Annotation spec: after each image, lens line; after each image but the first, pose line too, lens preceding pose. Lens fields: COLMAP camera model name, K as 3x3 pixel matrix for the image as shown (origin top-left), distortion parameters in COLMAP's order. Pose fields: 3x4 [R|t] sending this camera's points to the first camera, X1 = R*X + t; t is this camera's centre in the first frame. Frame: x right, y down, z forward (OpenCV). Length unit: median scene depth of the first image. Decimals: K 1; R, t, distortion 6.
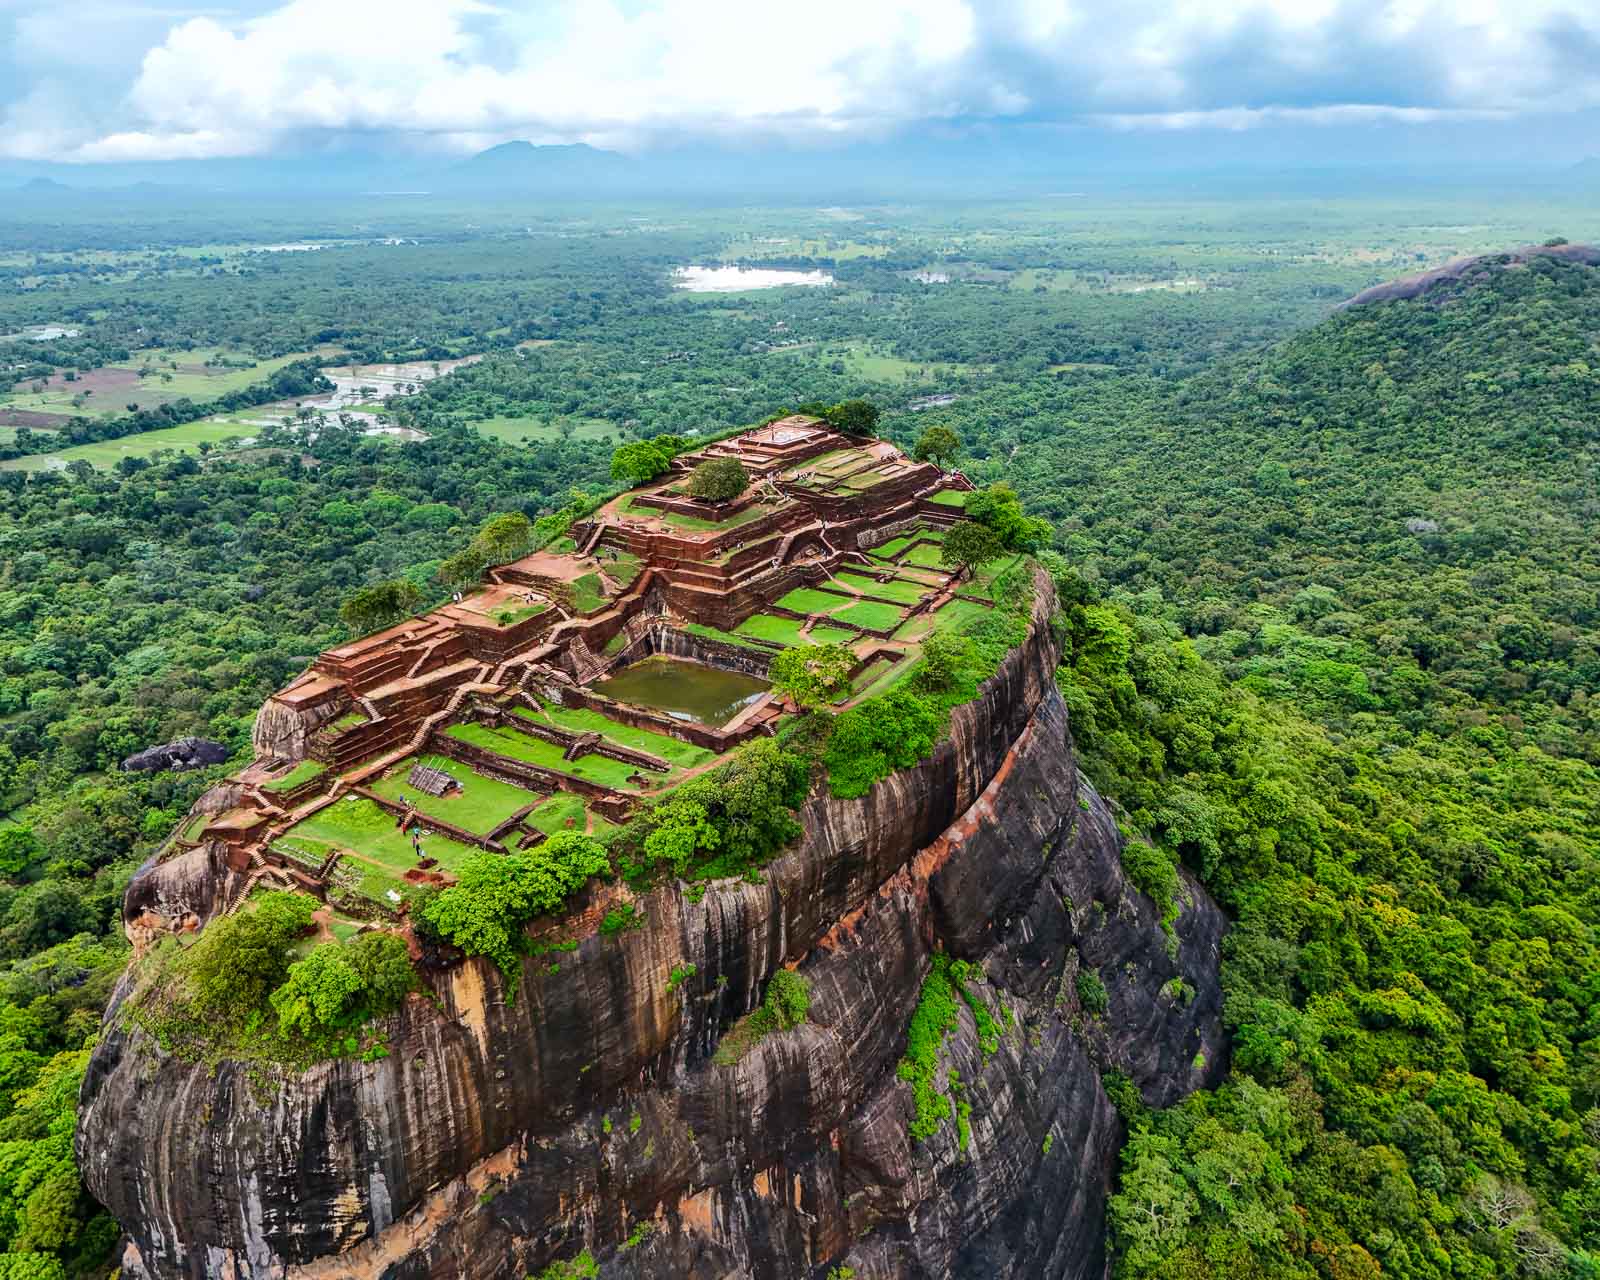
lens RADIAL K [[1277.4, 0, 800.0], [0, 1277.4, 640.0], [0, 0, 1]] dist [-0.003822, -0.001329]
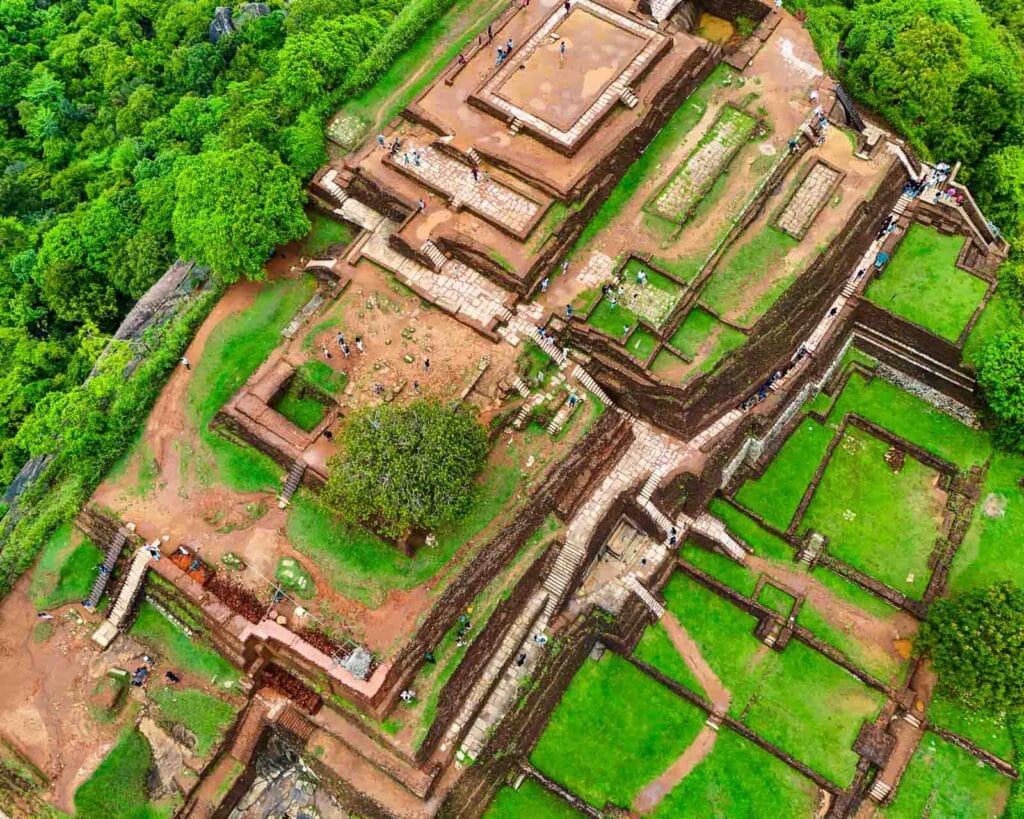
lens RADIAL K [[817.5, 0, 512.0], [0, 817.5, 409.5], [0, 0, 1]] dist [-0.003822, -0.001329]
pose [[0.999002, 0.040730, -0.018318, -0.026510], [-0.016607, 0.719552, 0.694240, -0.301116], [0.041457, -0.693243, 0.719510, 0.805564]]
